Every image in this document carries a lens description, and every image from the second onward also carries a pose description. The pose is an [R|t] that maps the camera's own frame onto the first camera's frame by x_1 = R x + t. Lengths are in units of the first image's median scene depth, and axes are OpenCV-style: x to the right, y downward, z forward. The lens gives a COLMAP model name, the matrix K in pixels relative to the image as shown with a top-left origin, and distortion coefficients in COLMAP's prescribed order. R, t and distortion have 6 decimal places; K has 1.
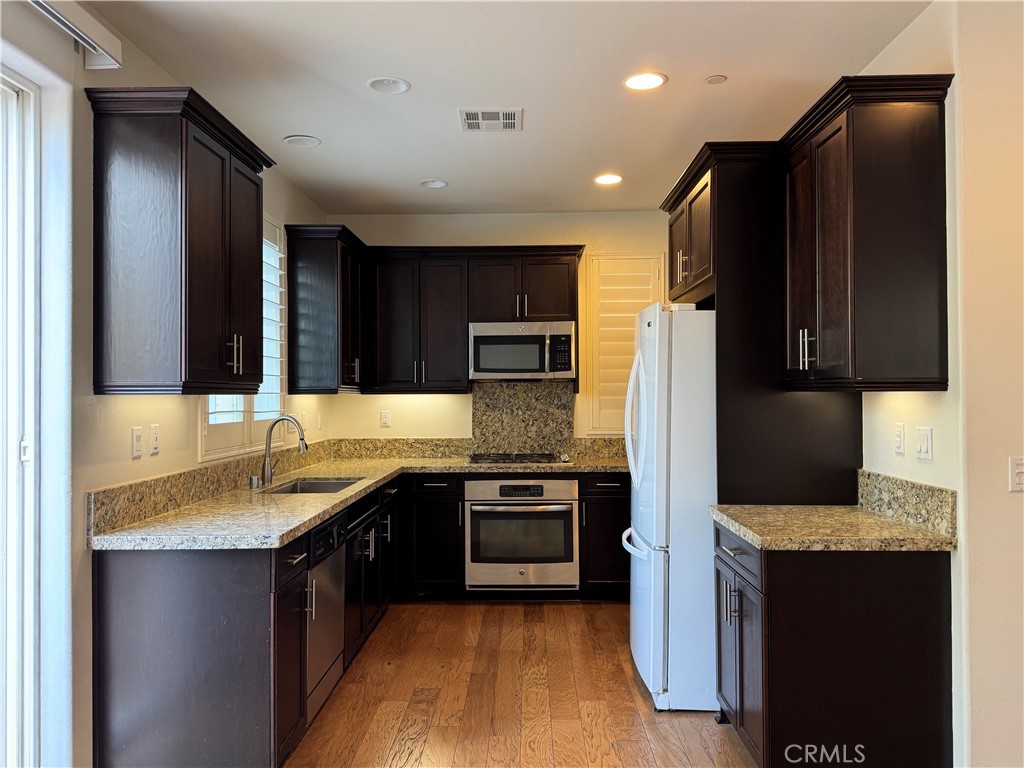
lens RADIAL K [[772.3, 0, 511.8], [0, 772.3, 385.2], [0, 0, 1]] dist [0.026898, -0.043103]
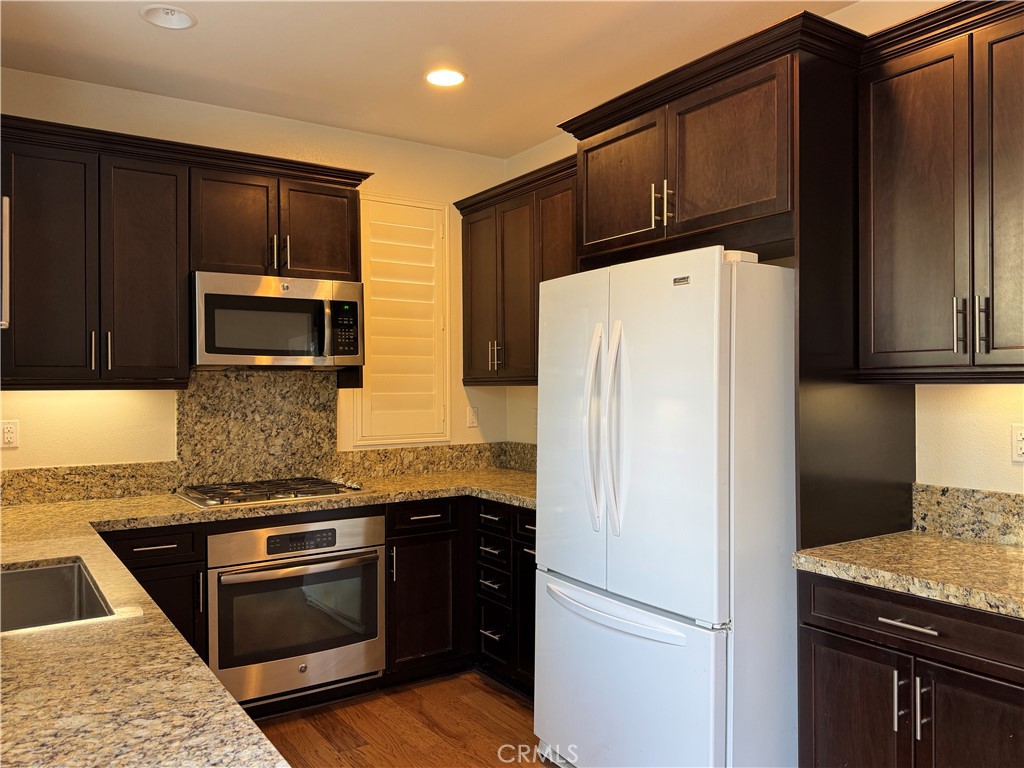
lens RADIAL K [[772.3, 0, 514.3], [0, 772.3, 384.3], [0, 0, 1]] dist [0.026898, -0.043103]
pose [[0.815140, -0.000451, 0.579264, -0.200066], [-0.003142, 0.999982, 0.005200, 0.003217], [-0.579256, -0.006059, 0.815123, 0.352097]]
